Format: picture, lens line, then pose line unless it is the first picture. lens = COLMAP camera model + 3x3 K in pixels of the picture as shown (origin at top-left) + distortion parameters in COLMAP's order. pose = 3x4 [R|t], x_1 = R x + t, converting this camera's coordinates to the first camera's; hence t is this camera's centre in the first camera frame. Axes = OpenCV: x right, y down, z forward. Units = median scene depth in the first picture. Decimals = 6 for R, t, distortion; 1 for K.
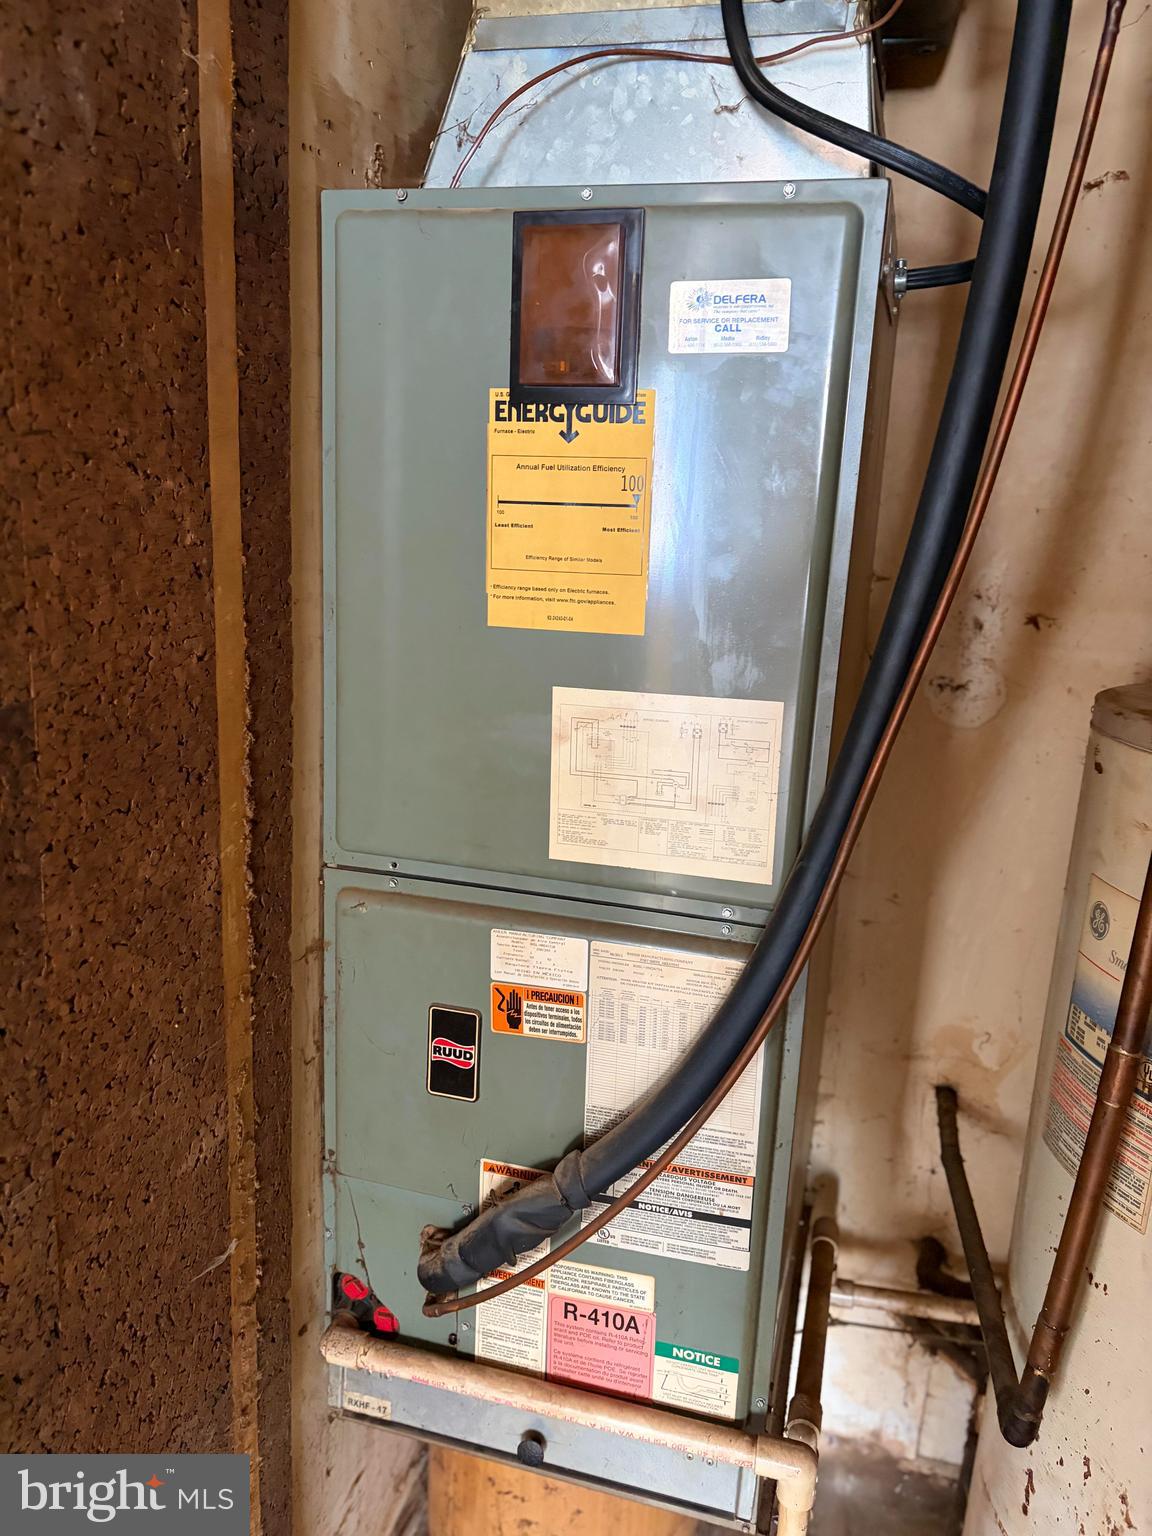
lens RADIAL K [[1162.0, 0, 580.5], [0, 1162.0, 765.1], [0, 0, 1]] dist [0.029928, -0.024658]
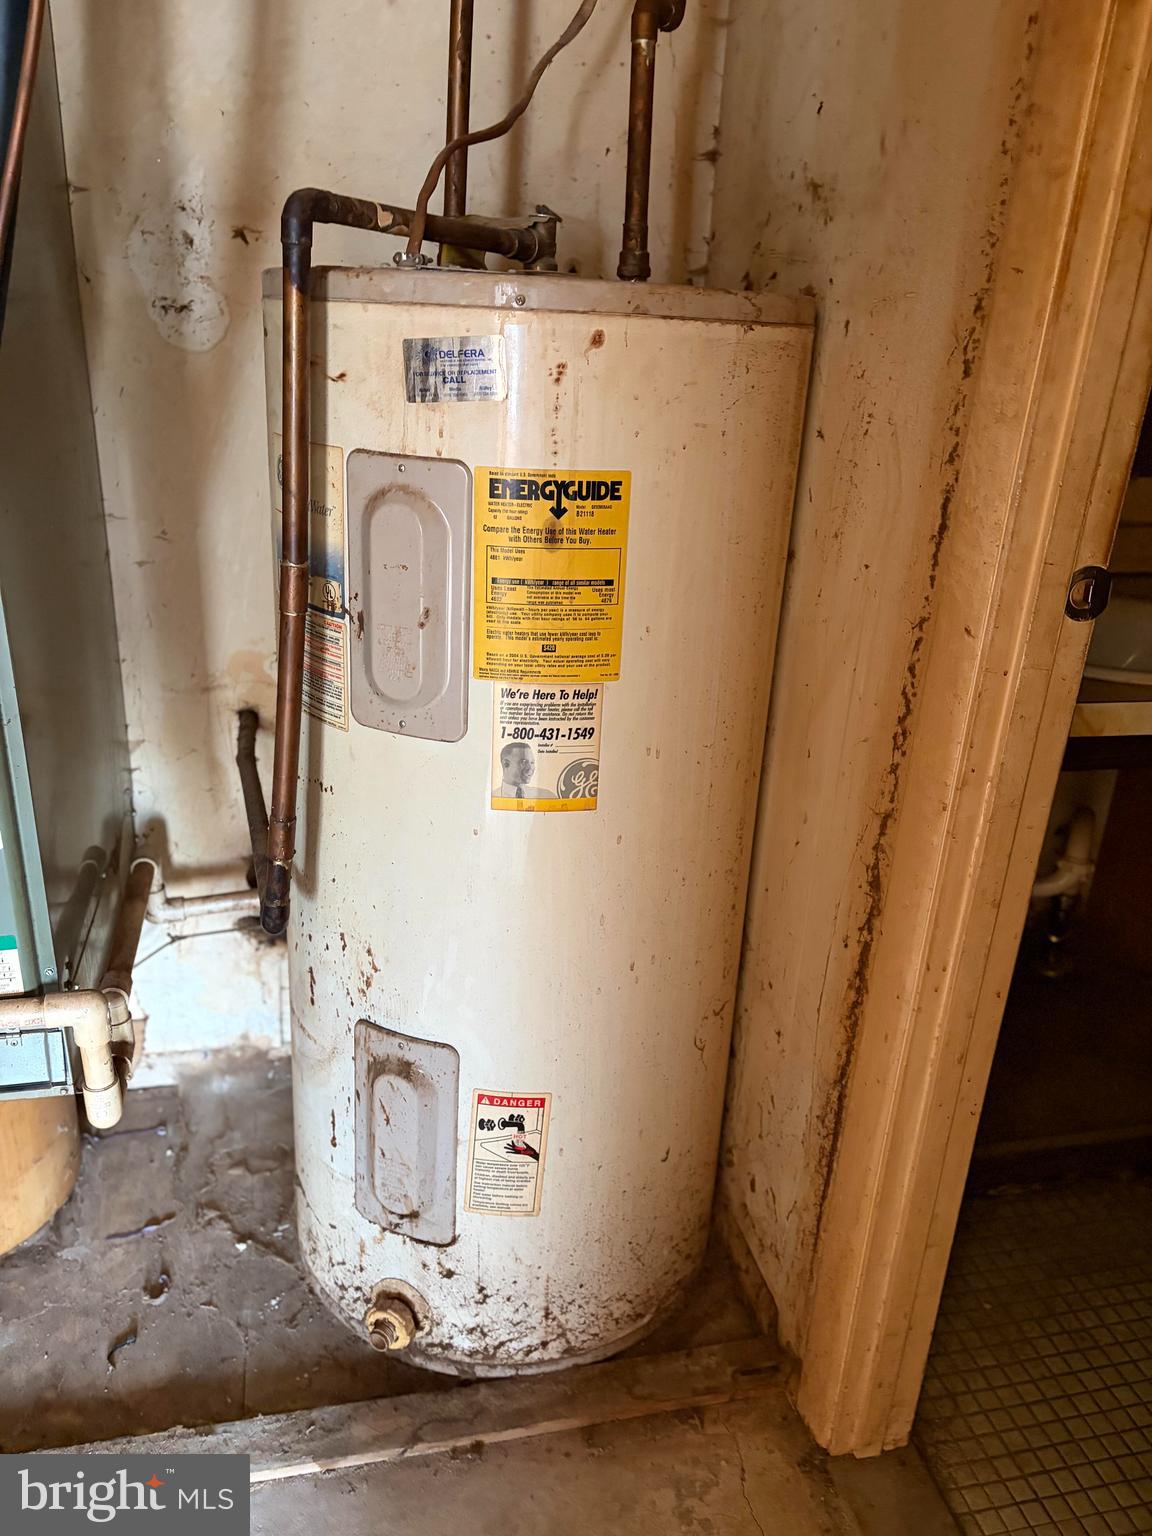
lens RADIAL K [[1162.0, 0, 571.4], [0, 1162.0, 766.4], [0, 0, 1]] dist [0.029928, -0.024658]
pose [[0.885082, -0.186410, 0.426475, 0.117306], [0.107197, 0.973303, 0.202955, 0.148976], [-0.452922, -0.133915, 0.881435, -0.094116]]
